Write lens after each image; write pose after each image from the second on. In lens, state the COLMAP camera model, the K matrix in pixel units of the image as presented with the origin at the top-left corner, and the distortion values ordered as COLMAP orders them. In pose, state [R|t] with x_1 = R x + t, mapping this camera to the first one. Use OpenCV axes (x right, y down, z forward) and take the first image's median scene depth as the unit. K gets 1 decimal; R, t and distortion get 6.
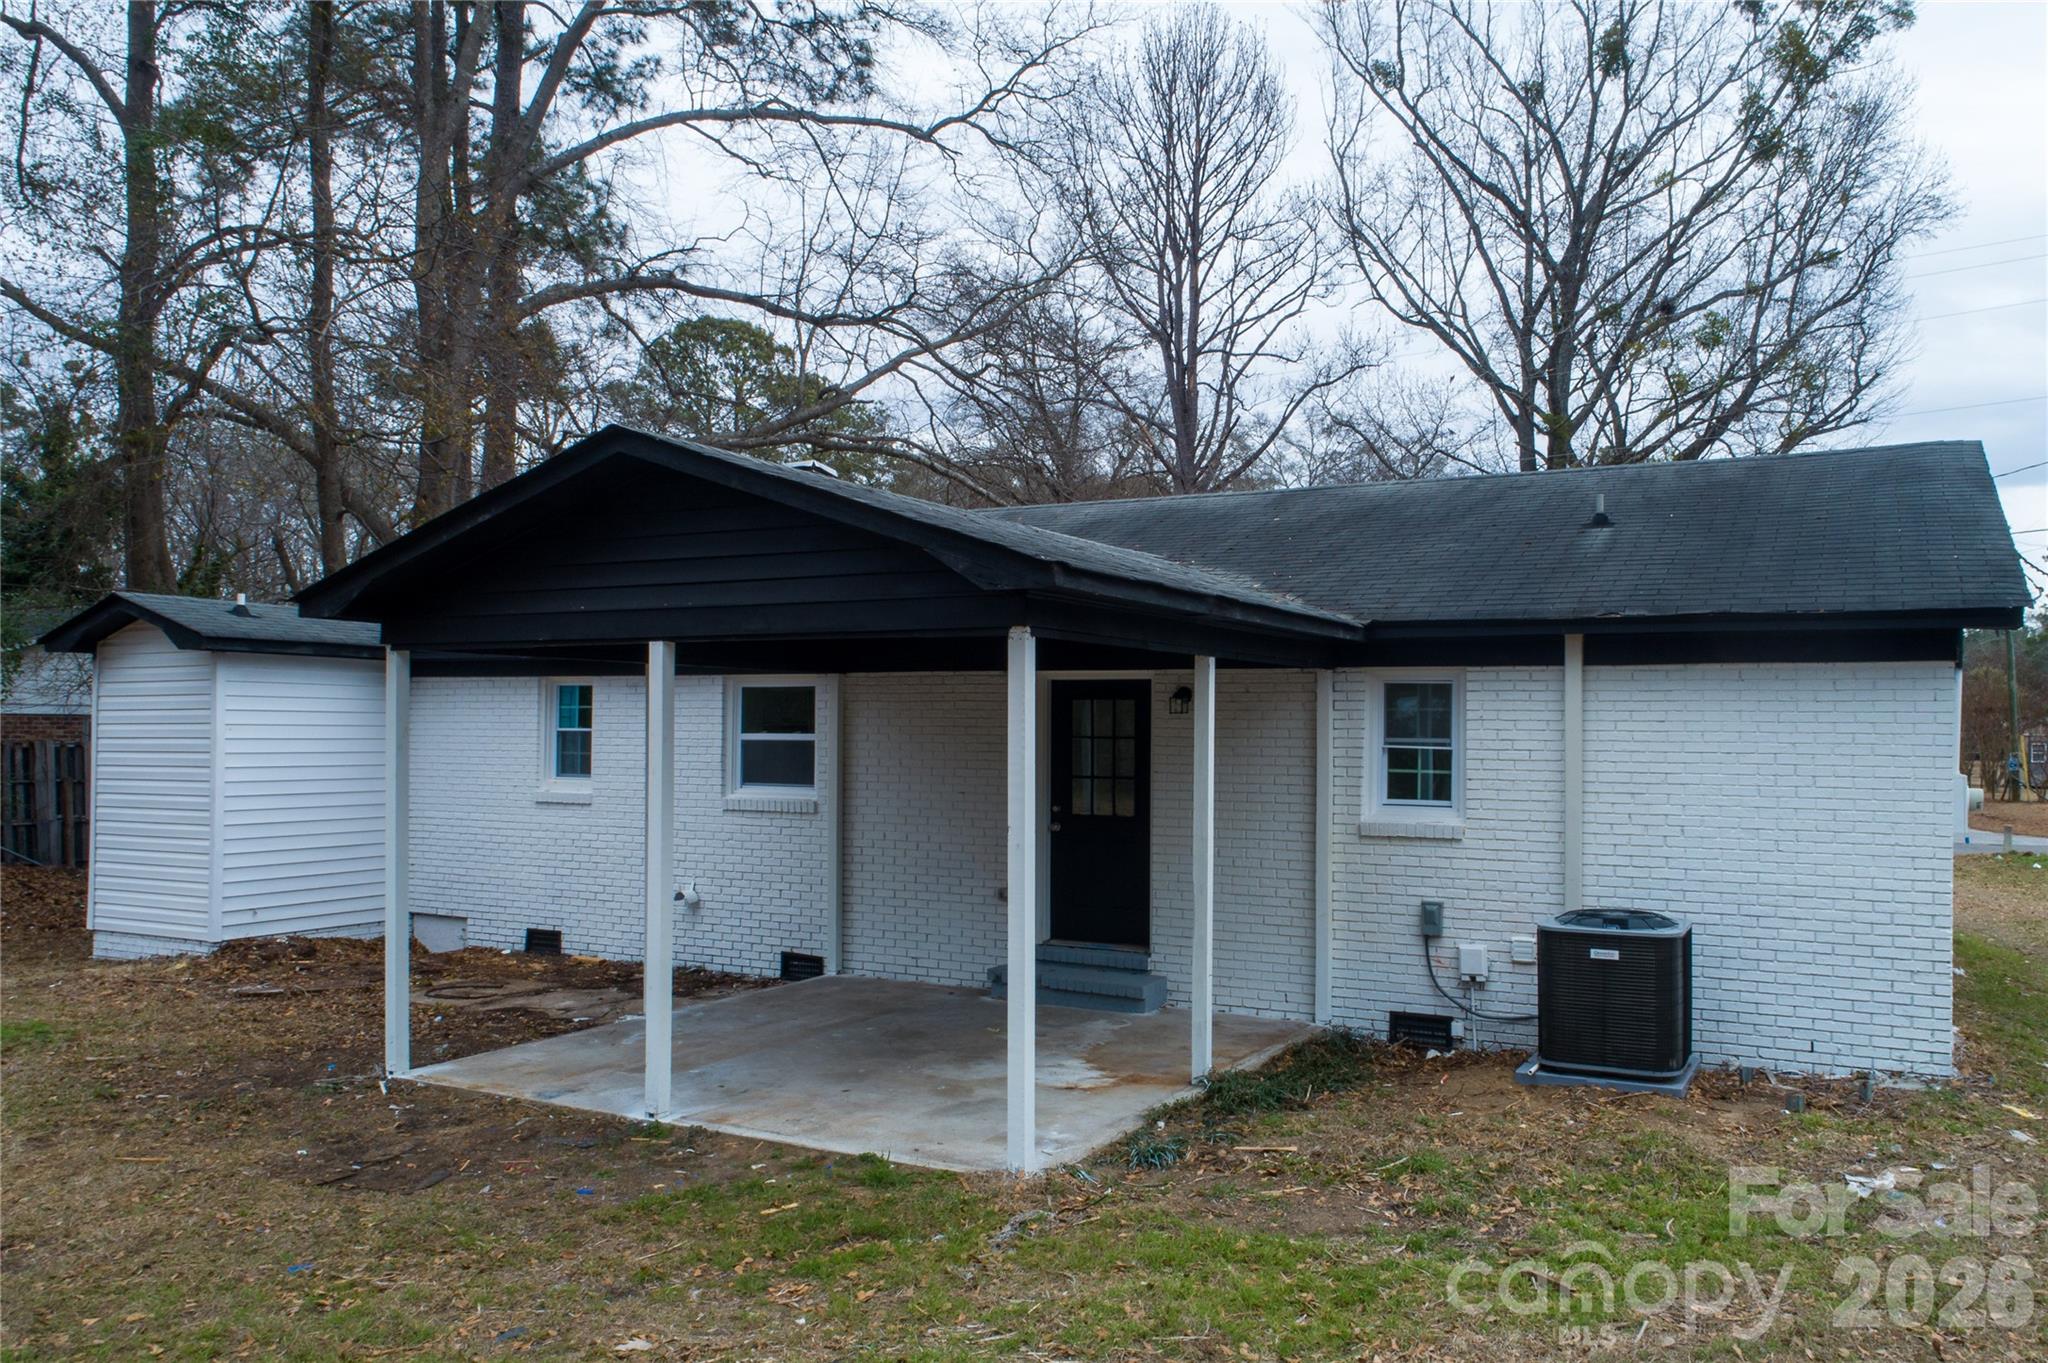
lens RADIAL K [[1526.1, 0, 1024.0], [0, 1526.1, 681.5], [0, 0, 1]] dist [0.008886, 0.006248]
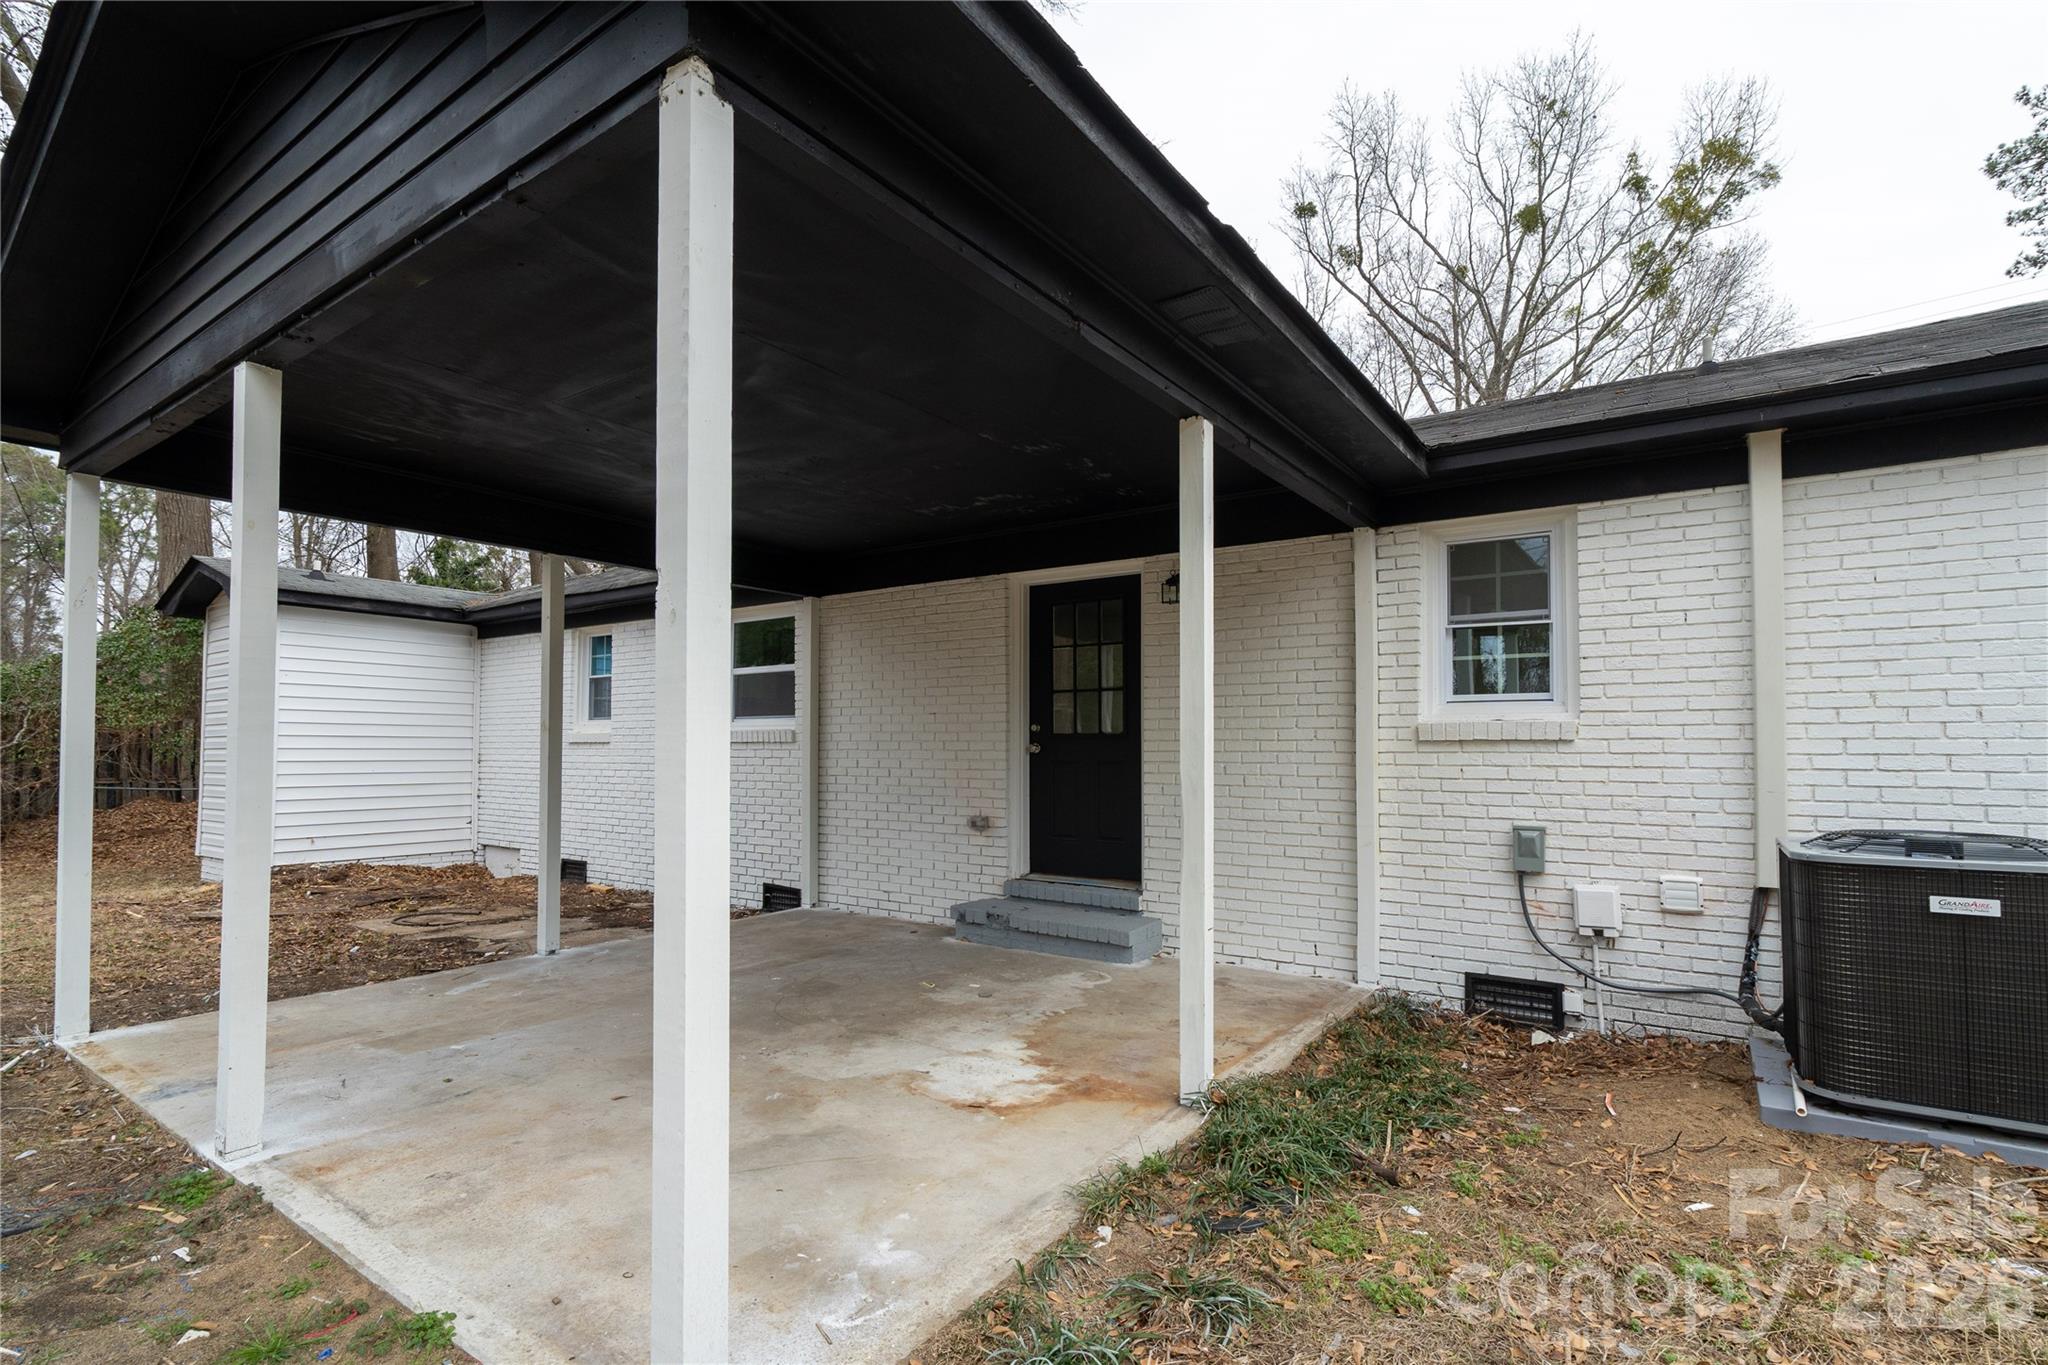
lens RADIAL K [[1009.6, 0, 897.7], [0, 1009.6, 735.3], [0, 0, 1]] dist [-0.001590, 0.000145]
pose [[0.982096, -0.014169, -0.187846, 0.058742], [0.019314, 0.999486, 0.025589, 0.078701], [0.187386, -0.028759, 0.981865, 0.448548]]
